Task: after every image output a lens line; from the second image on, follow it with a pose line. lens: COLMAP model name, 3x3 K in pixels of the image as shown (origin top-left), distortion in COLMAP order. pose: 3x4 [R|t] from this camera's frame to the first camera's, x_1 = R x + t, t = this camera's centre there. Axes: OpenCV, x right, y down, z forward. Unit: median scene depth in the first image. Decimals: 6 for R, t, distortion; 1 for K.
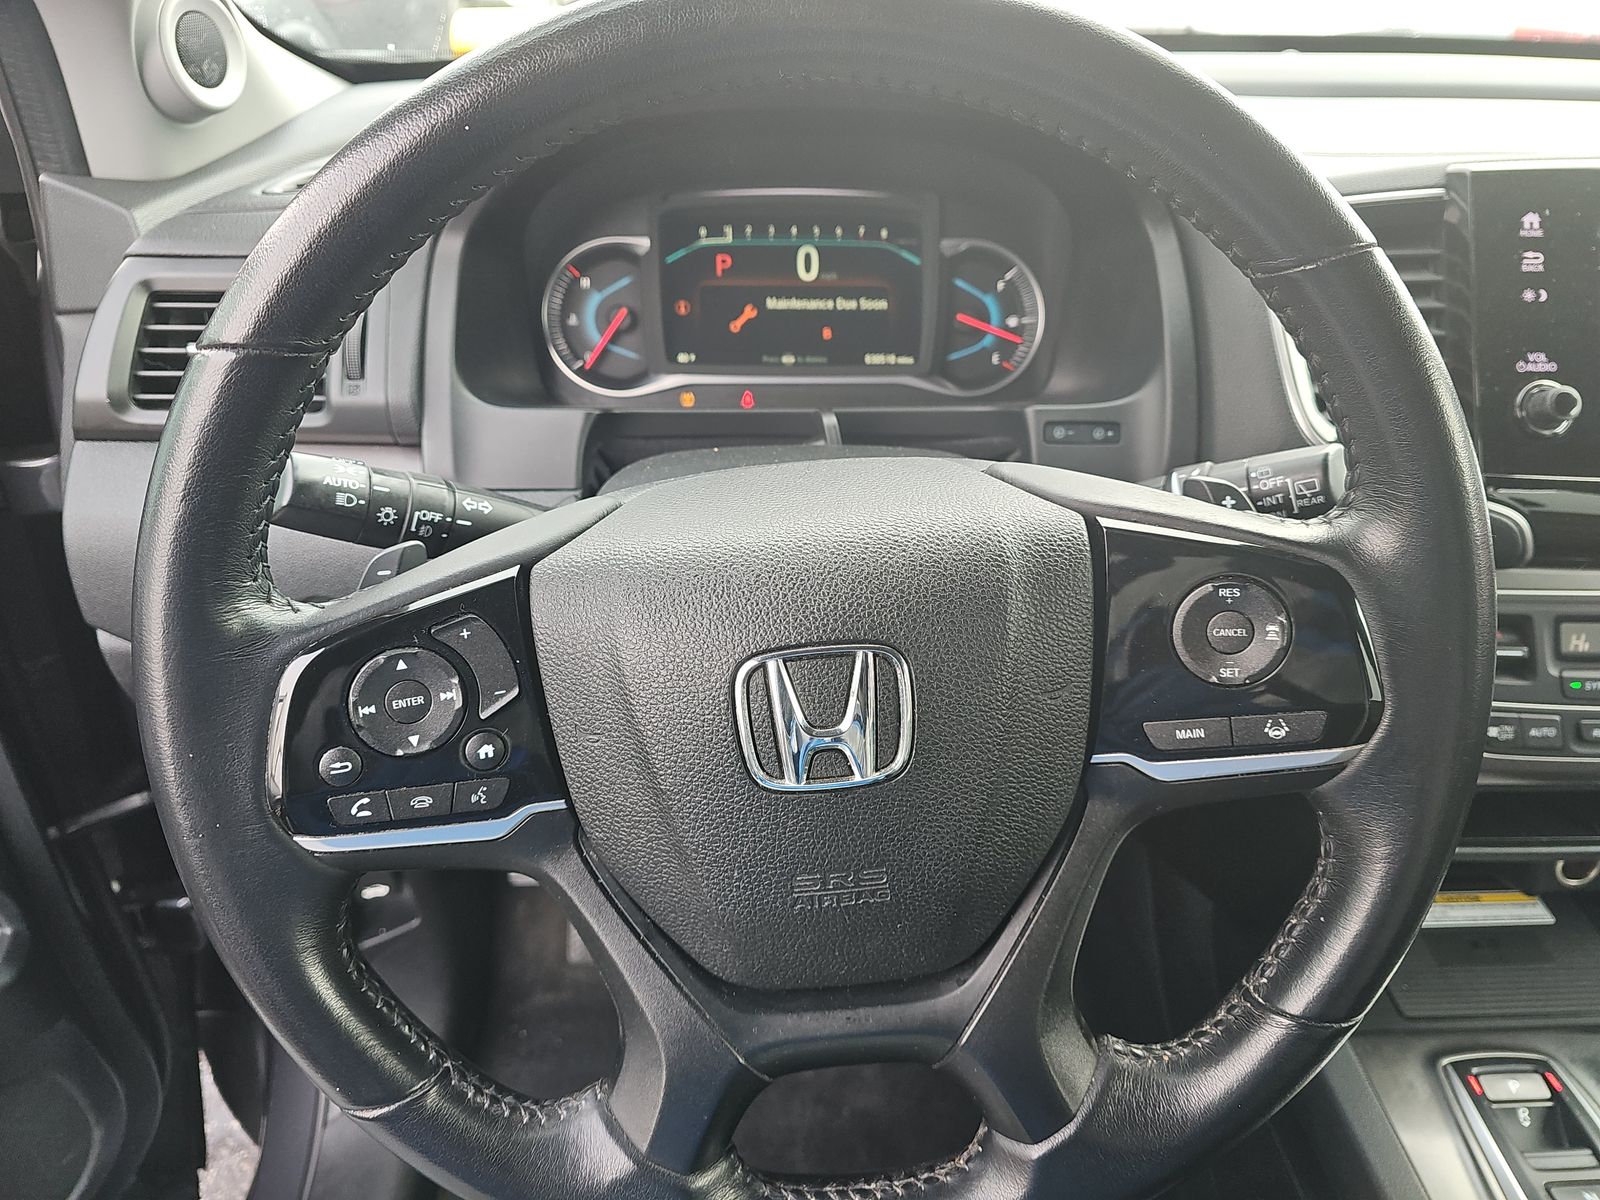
lens RADIAL K [[1074.0, 0, 782.5], [0, 1074.0, 590.6], [0, 0, 1]] dist [0.027023, -0.031736]
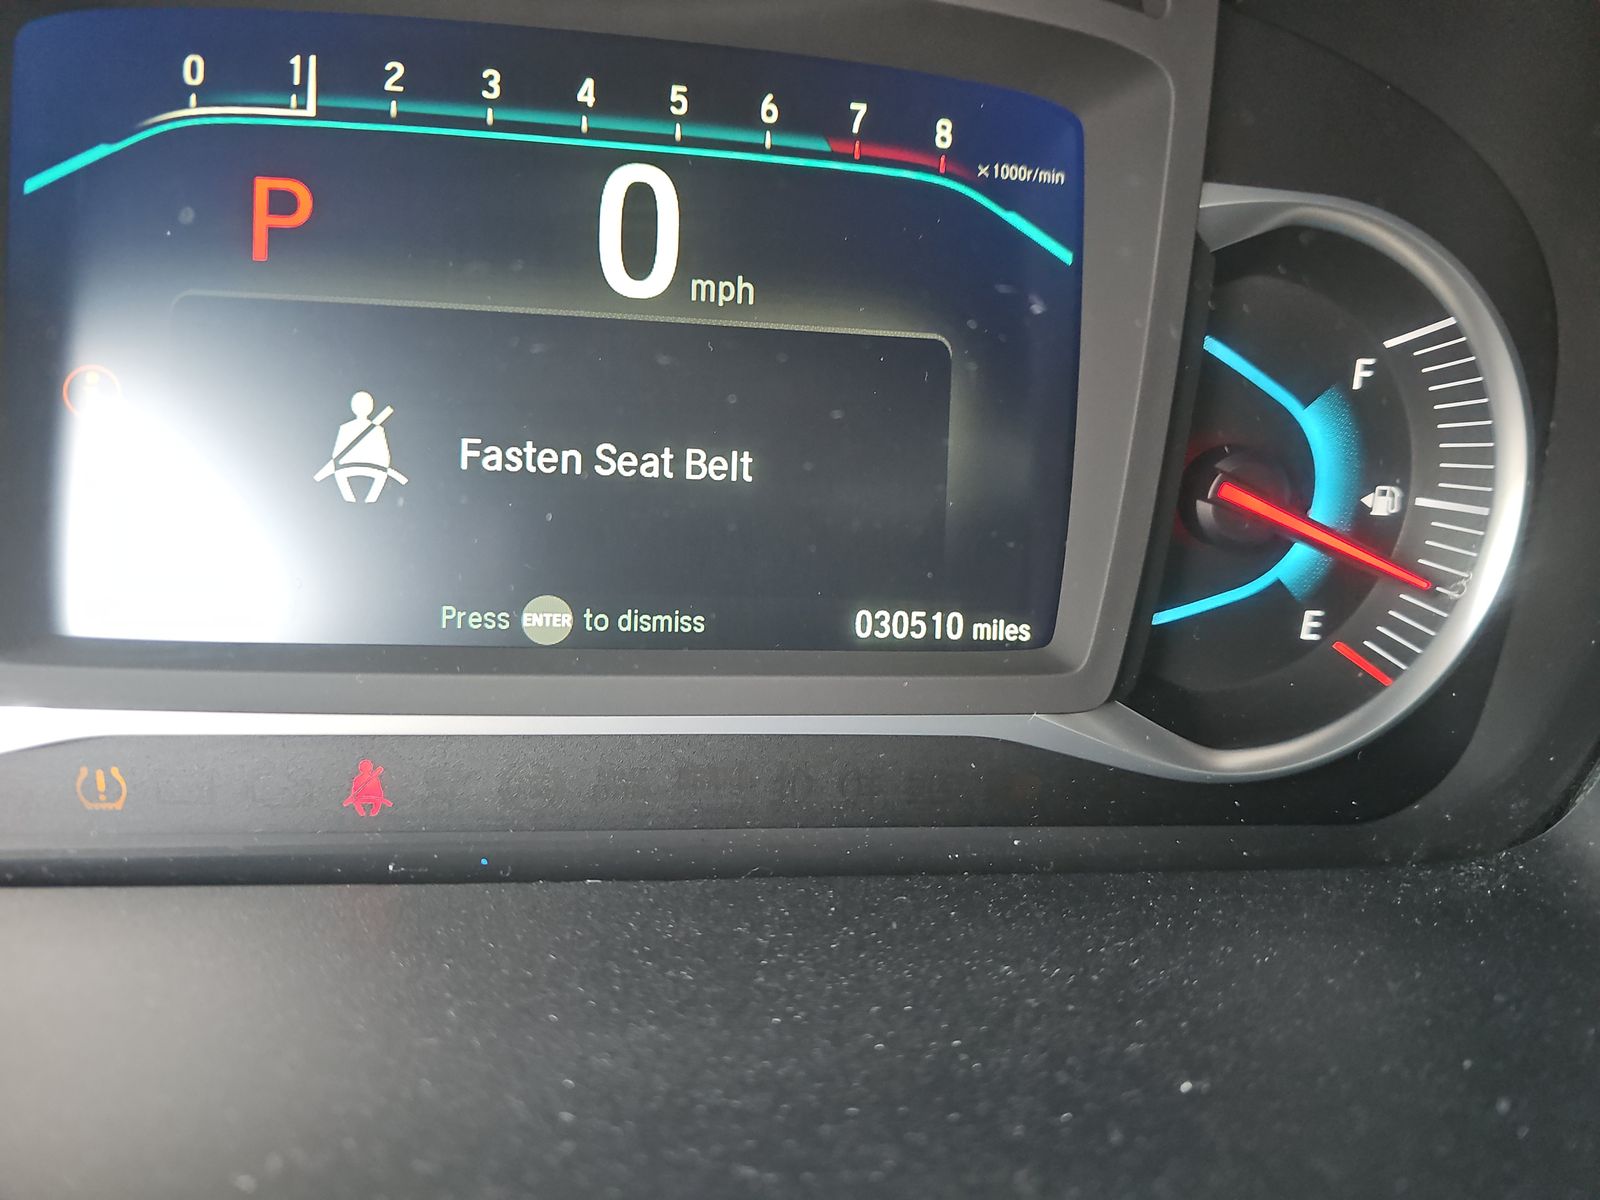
lens RADIAL K [[1074.0, 0, 807.2], [0, 1074.0, 597.2], [0, 0, 1]] dist [0.027023, -0.031736]
pose [[0.992198, 0.027449, 0.121611, 0.040332], [-0.036970, 0.996366, 0.076738, -0.284465], [-0.119062, -0.080635, 0.989607, 0.876612]]
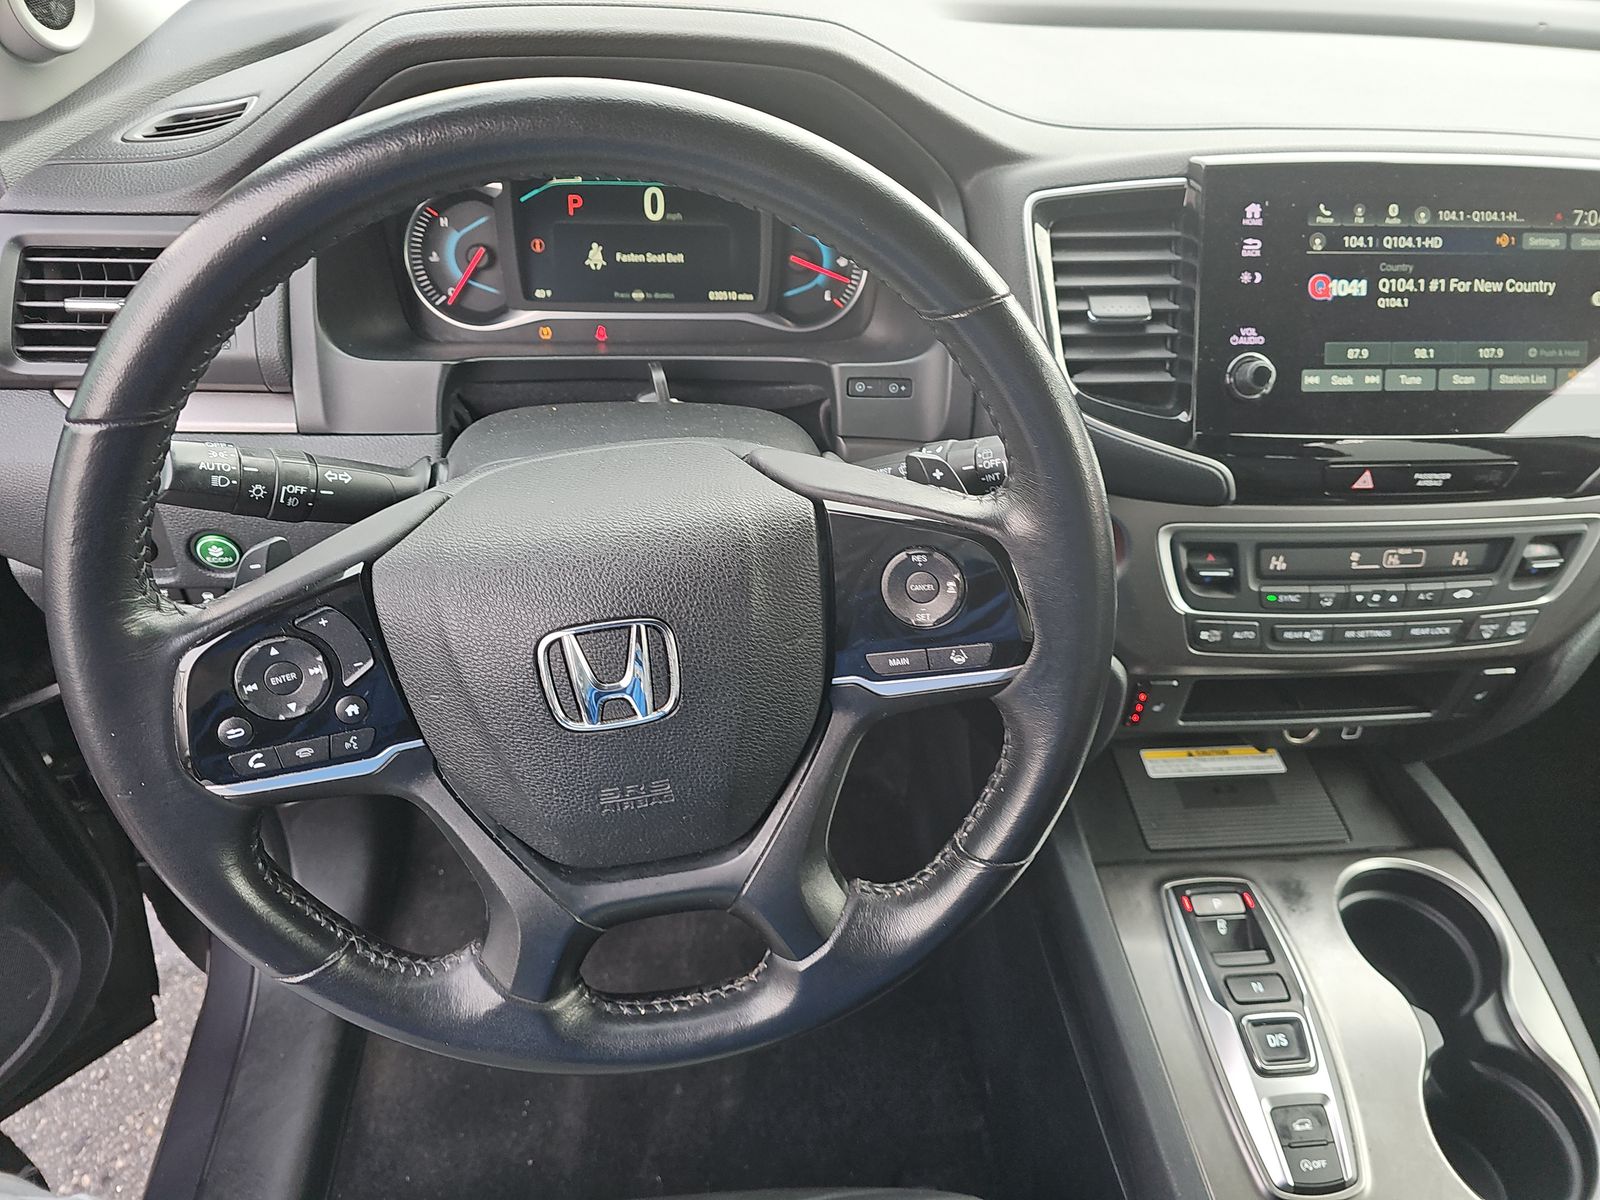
lens RADIAL K [[1074.0, 0, 790.5], [0, 1074.0, 601.5], [0, 0, 1]] dist [0.027023, -0.031736]
pose [[0.997548, -0.012188, 0.068919, 0.095189], [0.000653, 0.986297, 0.164976, -0.104626], [-0.069985, -0.164526, 0.983887, -0.162559]]
